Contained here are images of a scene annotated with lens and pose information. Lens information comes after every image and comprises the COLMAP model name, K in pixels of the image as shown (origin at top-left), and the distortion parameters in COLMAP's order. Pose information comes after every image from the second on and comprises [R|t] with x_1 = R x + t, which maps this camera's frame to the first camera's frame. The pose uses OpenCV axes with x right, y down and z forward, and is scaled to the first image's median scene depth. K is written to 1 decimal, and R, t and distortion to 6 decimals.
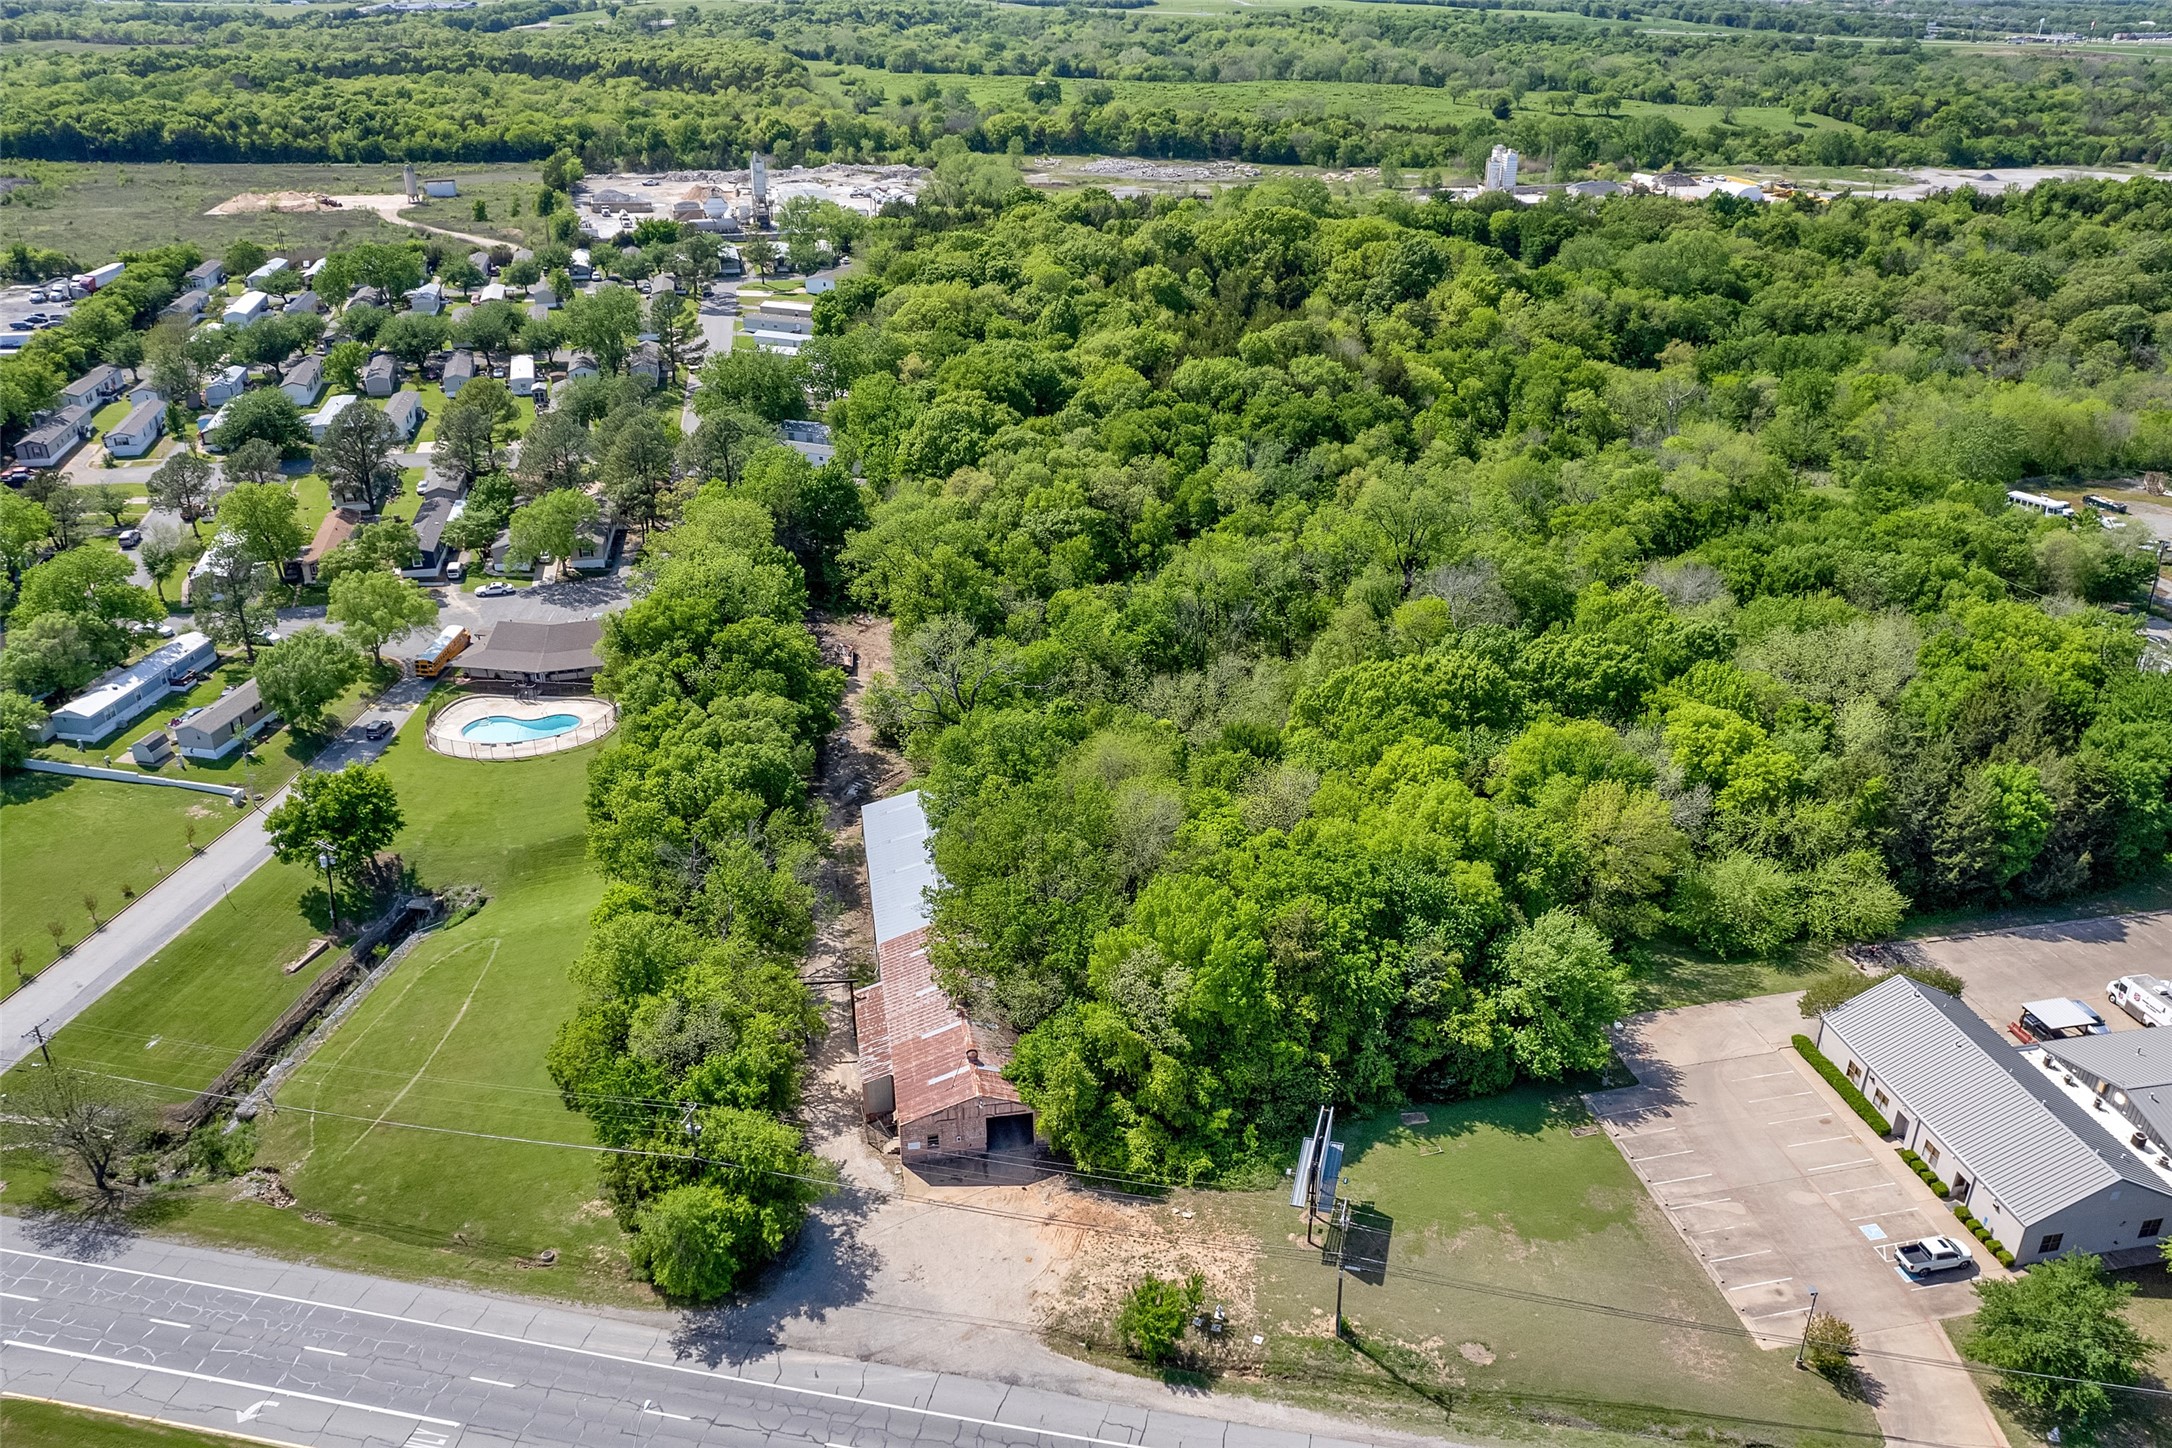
lens RADIAL K [[1623.4, 0, 1093.0], [0, 1623.4, 728.8], [0, 0, 1]] dist [-0.051016, 0.025566]
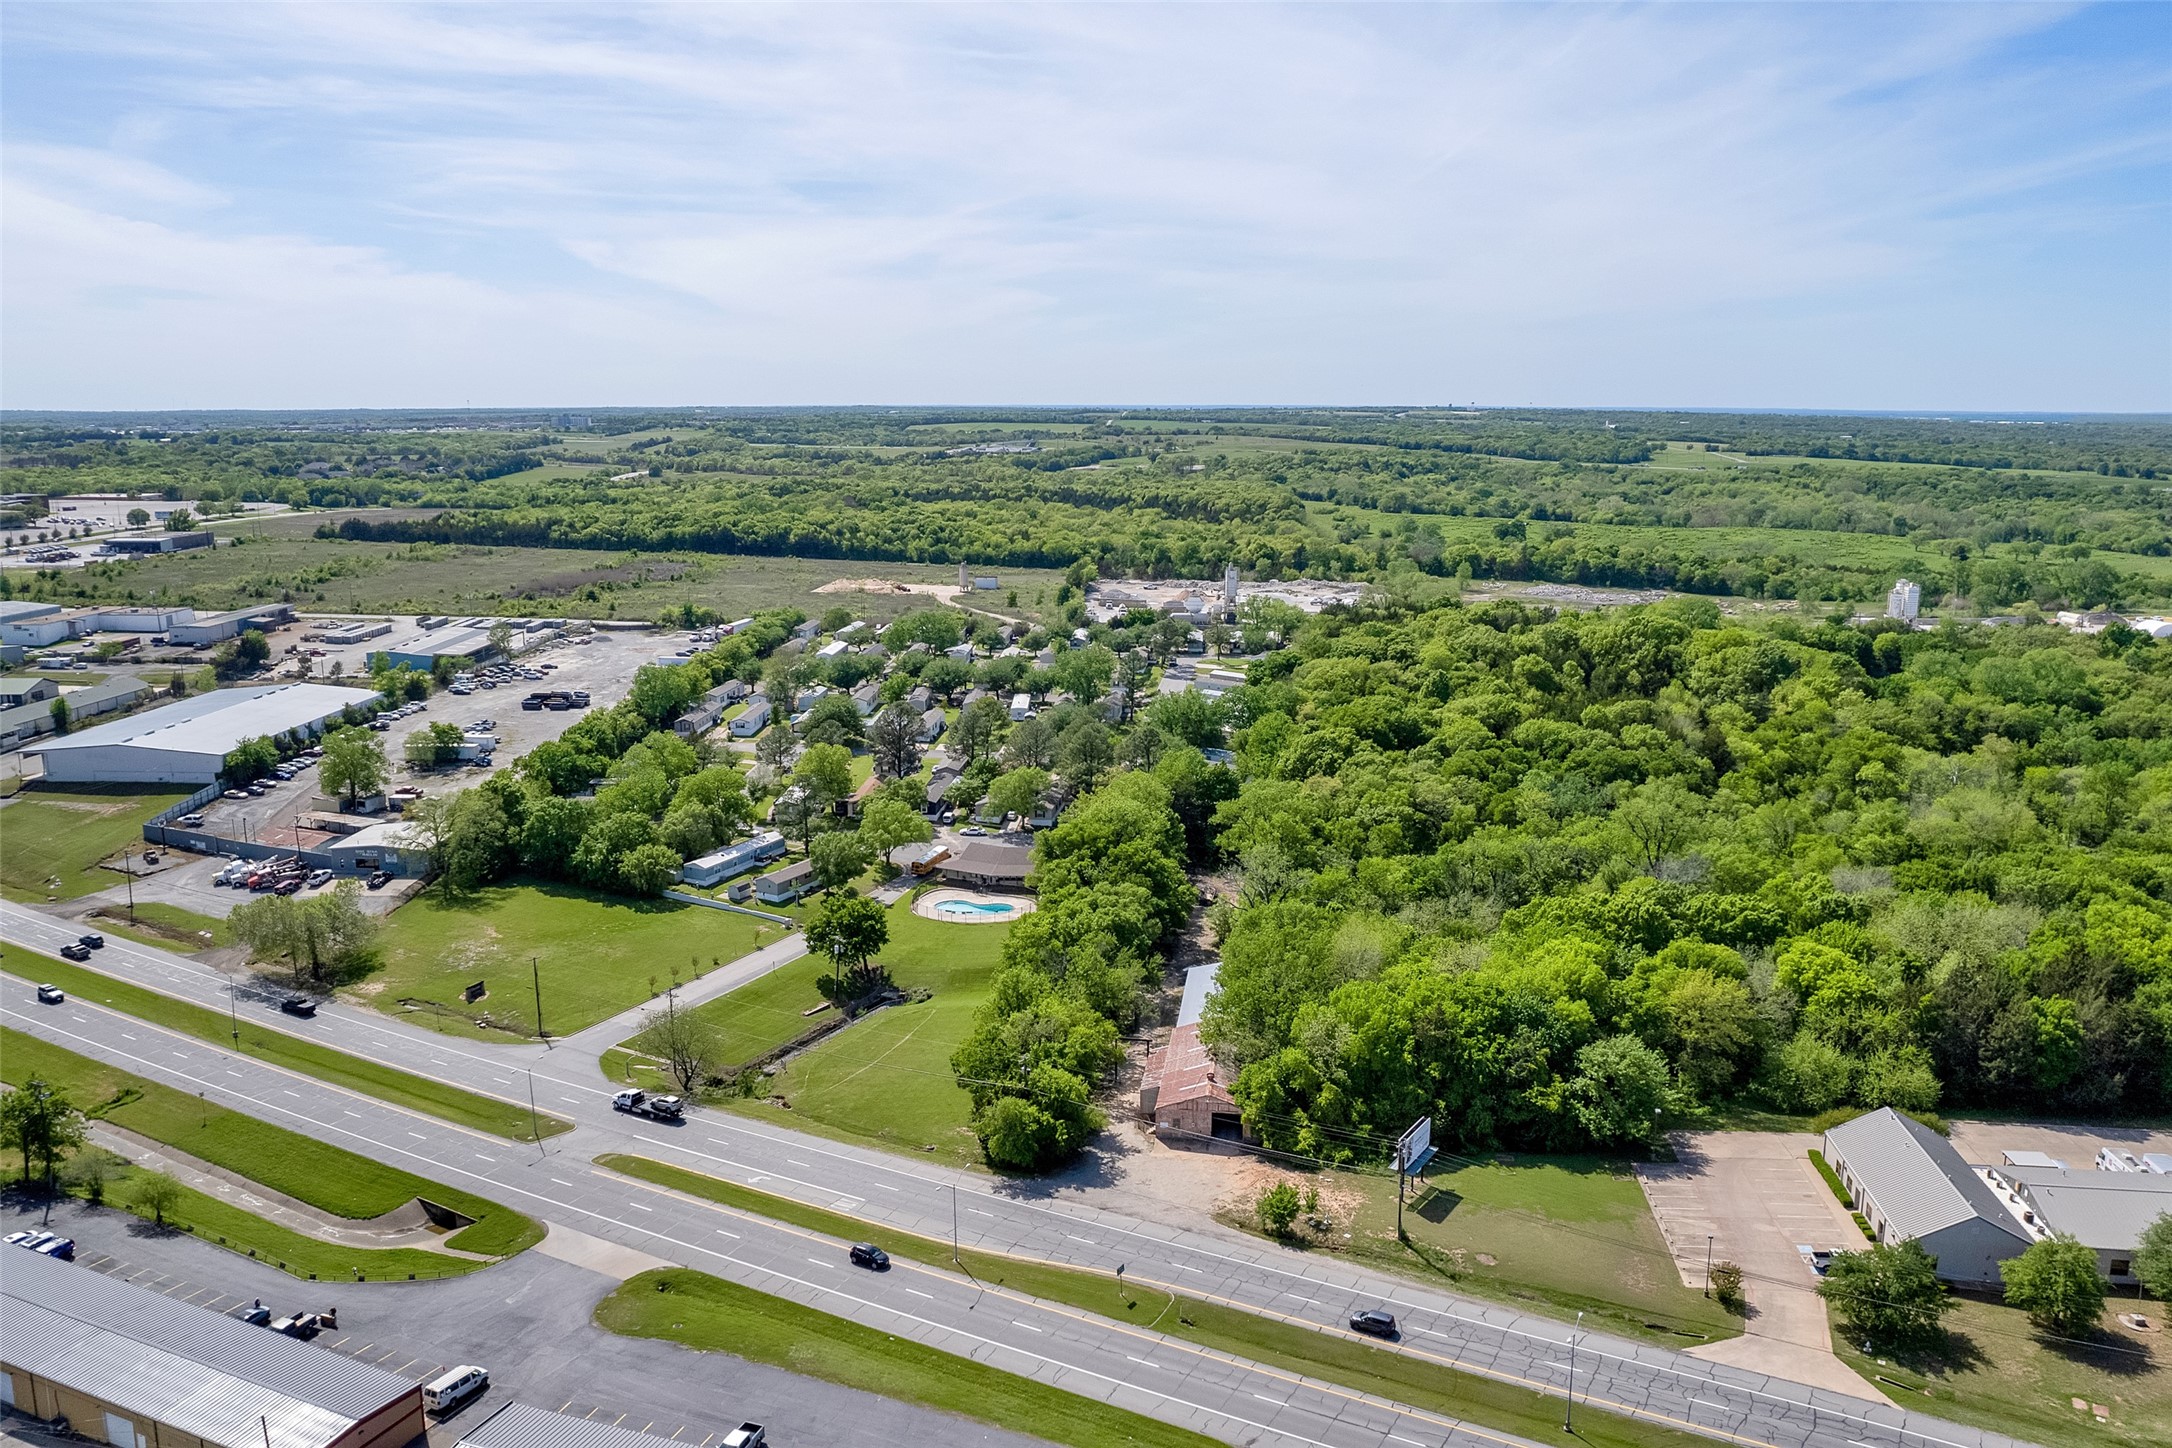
lens RADIAL K [[1623.4, 0, 1087.4], [0, 1623.4, 716.2], [0, 0, 1]] dist [-0.051016, 0.025566]
pose [[0.951591, 0.058019, -0.301840, 0.142640], [-0.135072, 0.961055, -0.241100, 0.144492], [0.276097, 0.270199, 0.922368, -0.296102]]
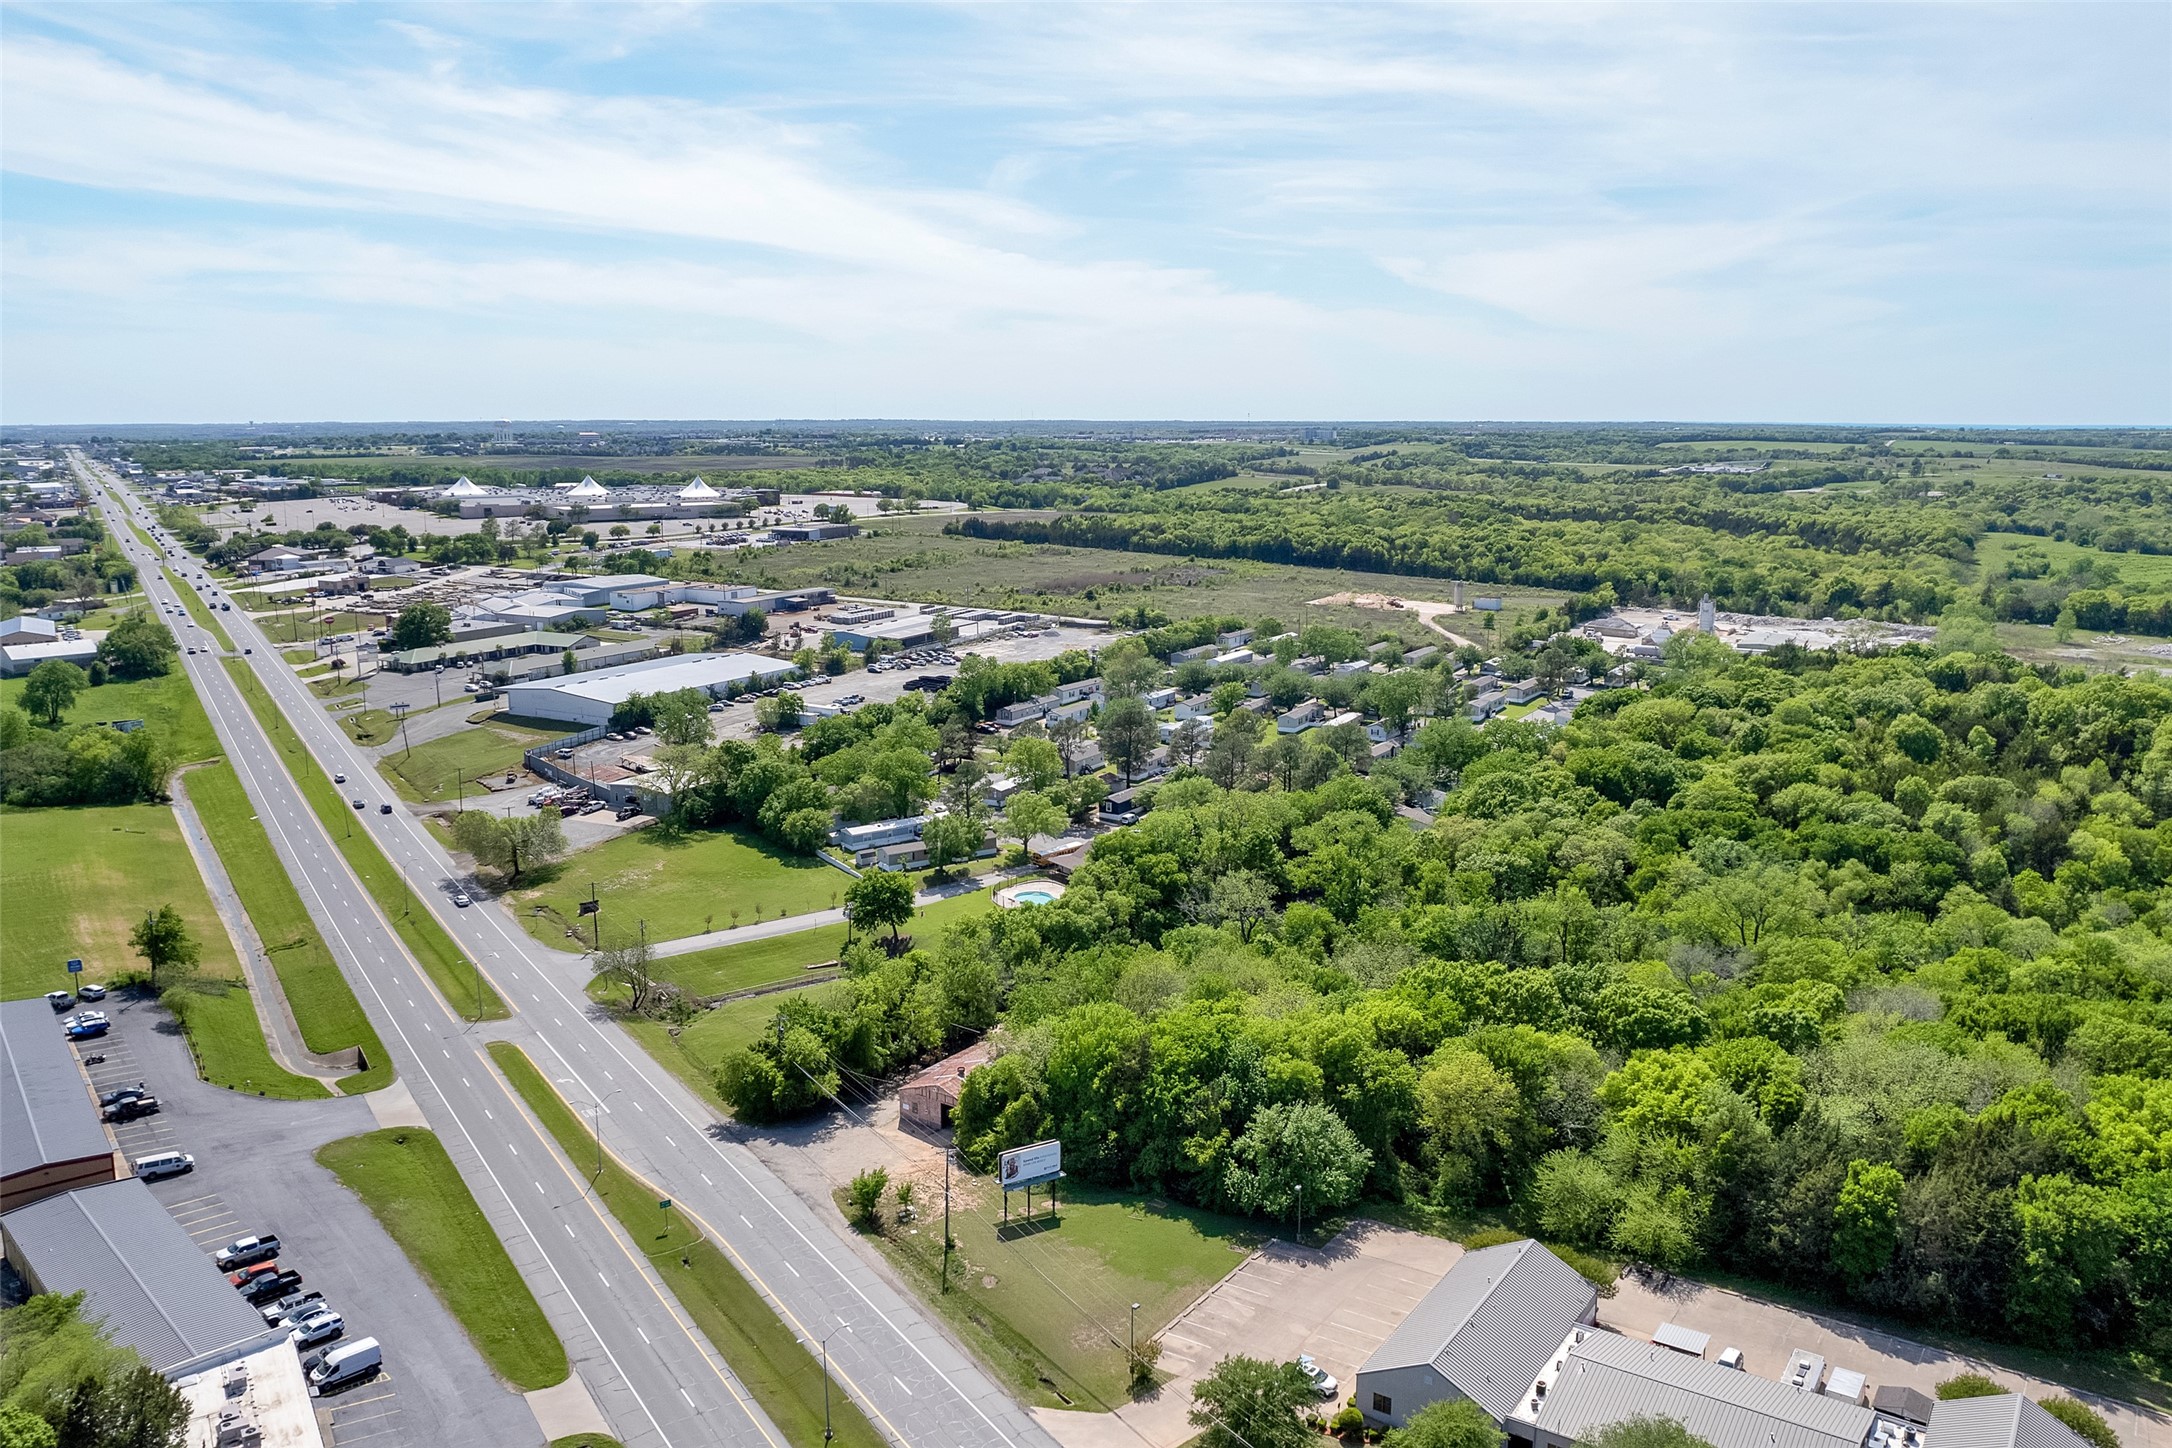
lens RADIAL K [[1623.4, 0, 1075.6], [0, 1623.4, 728.1], [0, 0, 1]] dist [-0.051016, 0.025566]
pose [[0.707610, 0.132322, -0.694103, 0.583546], [-0.310629, 0.940553, -0.137368, 0.039789], [0.634664, 0.312812, 0.706648, -0.078212]]
